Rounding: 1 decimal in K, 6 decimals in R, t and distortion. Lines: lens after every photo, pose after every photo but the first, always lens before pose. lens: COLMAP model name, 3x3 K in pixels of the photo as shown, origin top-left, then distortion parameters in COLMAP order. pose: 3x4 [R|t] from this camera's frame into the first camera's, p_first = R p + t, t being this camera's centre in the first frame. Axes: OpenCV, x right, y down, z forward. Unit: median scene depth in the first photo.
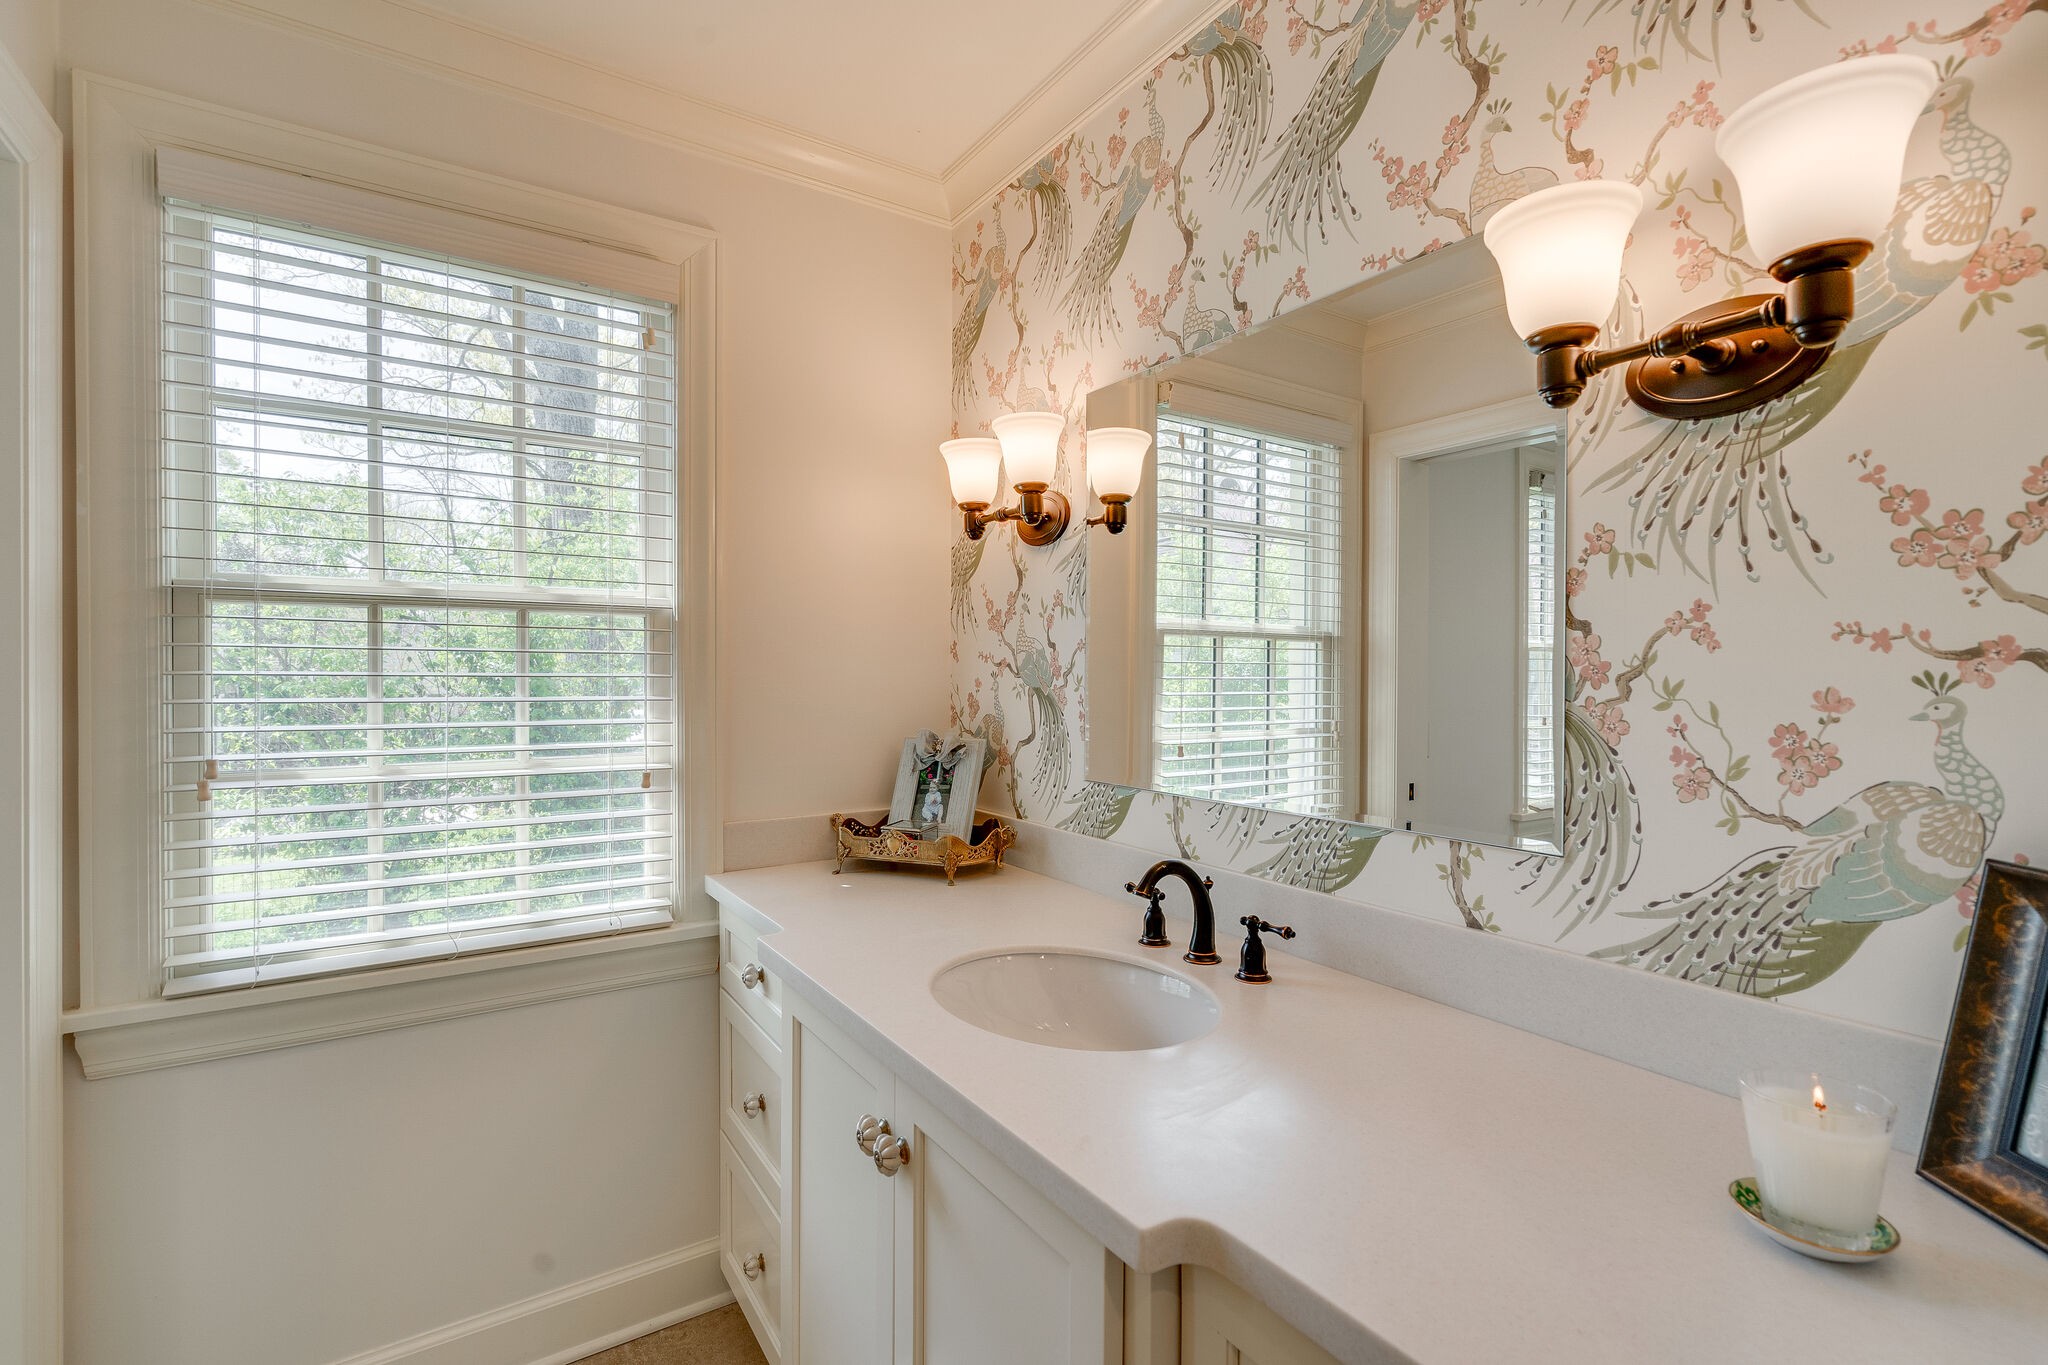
lens RADIAL K [[935.5, 0, 1025.4], [0, 935.5, 672.0], [0, 0, 1]] dist [-0.000676, -0.000008]
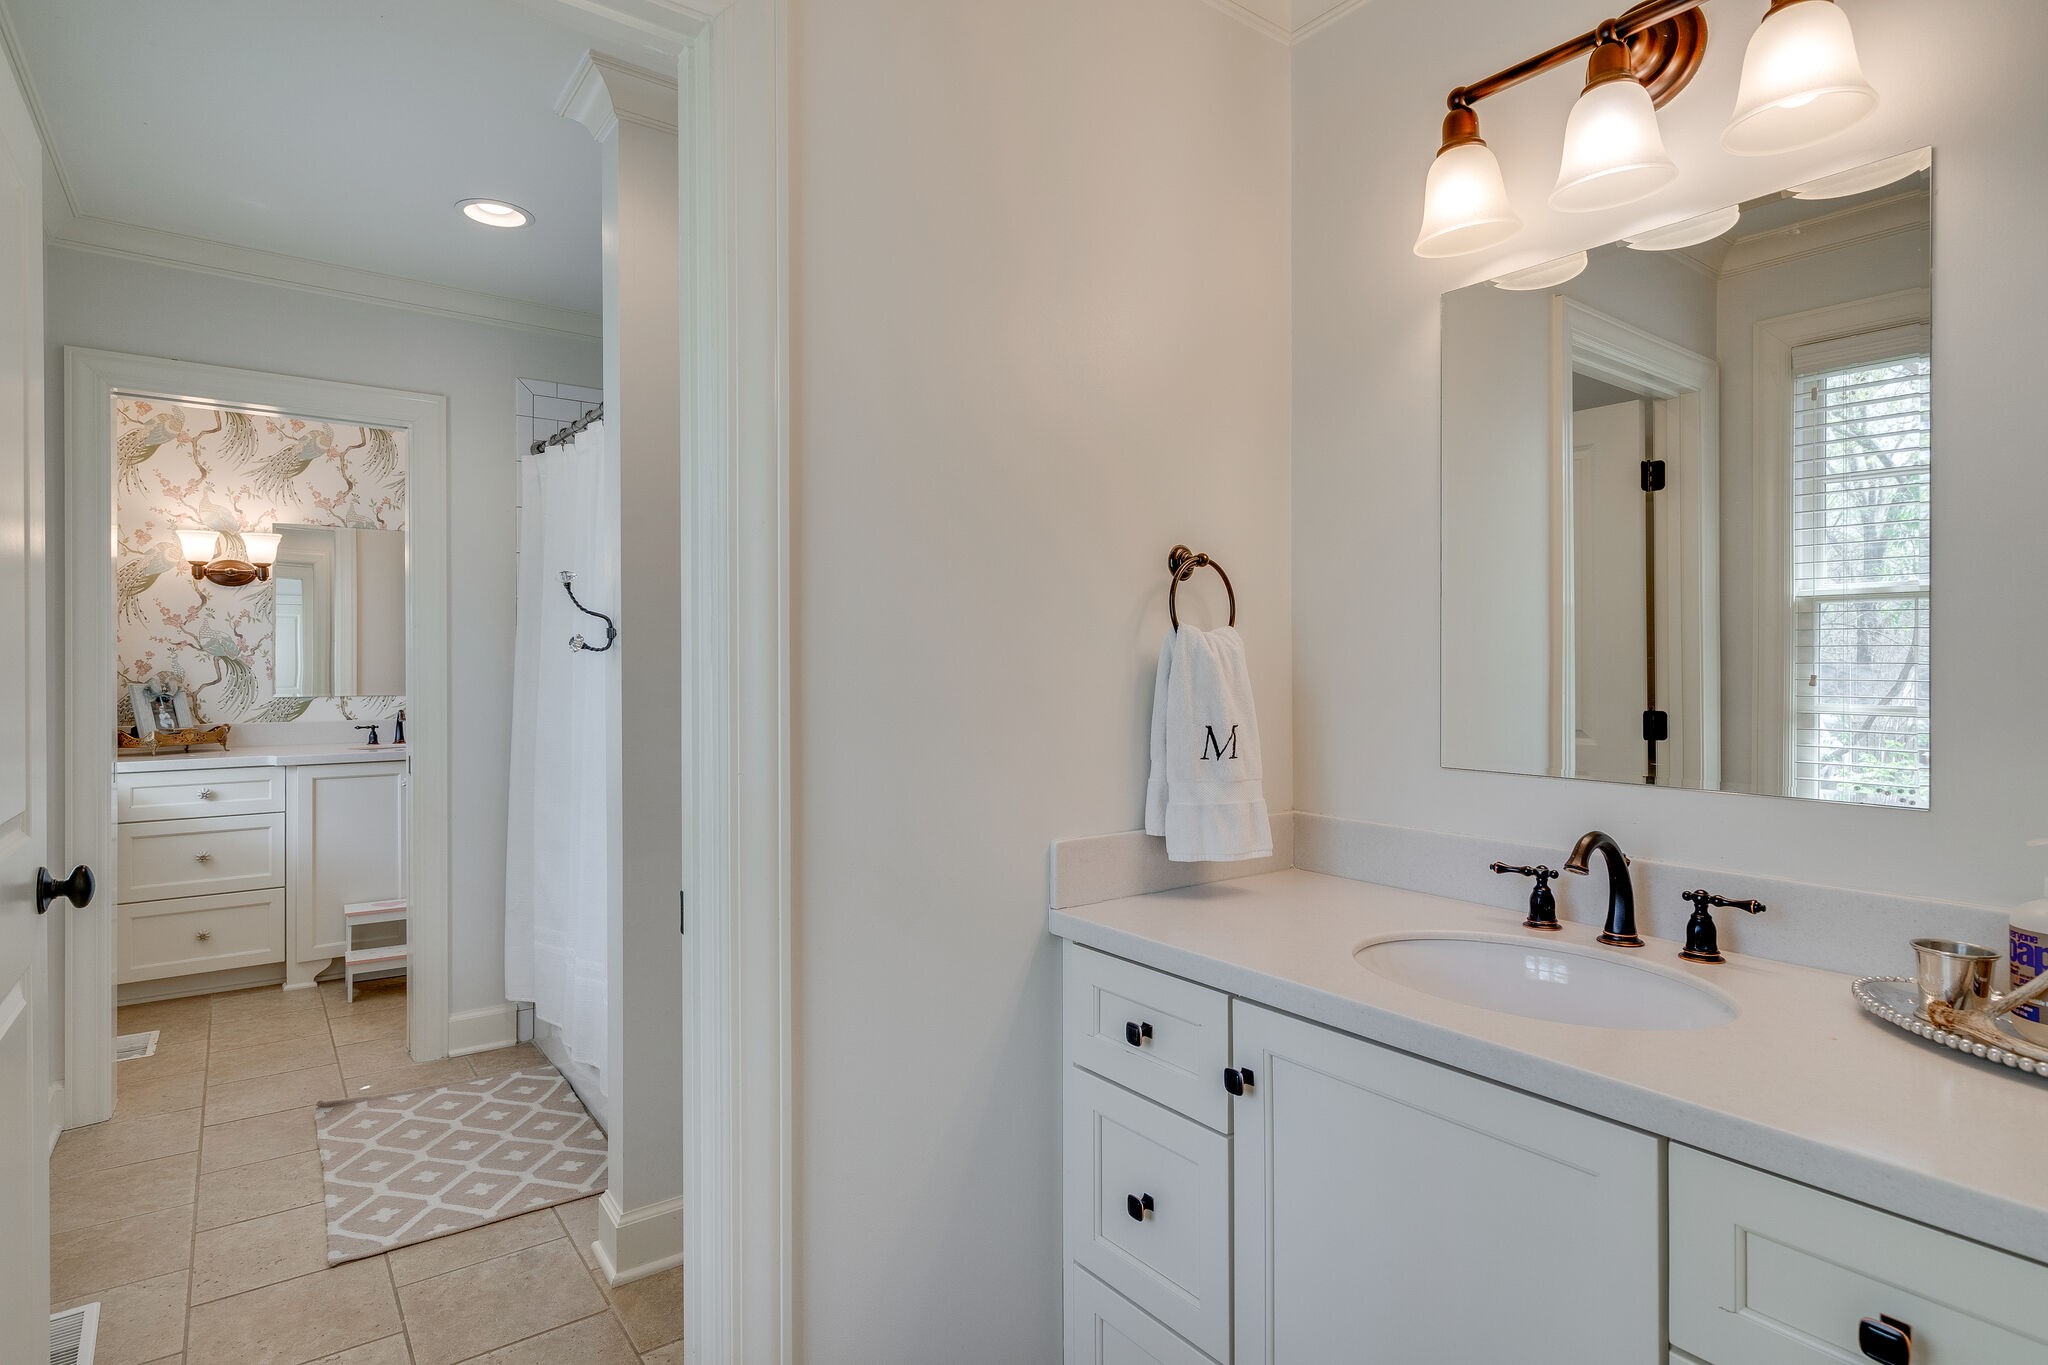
lens RADIAL K [[1052.7, 0, 1024.4], [0, 1052.7, 669.1], [0, 0, 1]] dist [-0.000152, -0.000040]
pose [[-0.058744, -0.007157, 0.998247, -2.337289], [-0.001242, 0.999974, 0.007097, 0.026309], [-0.998272, -0.000823, -0.058752, -0.581628]]
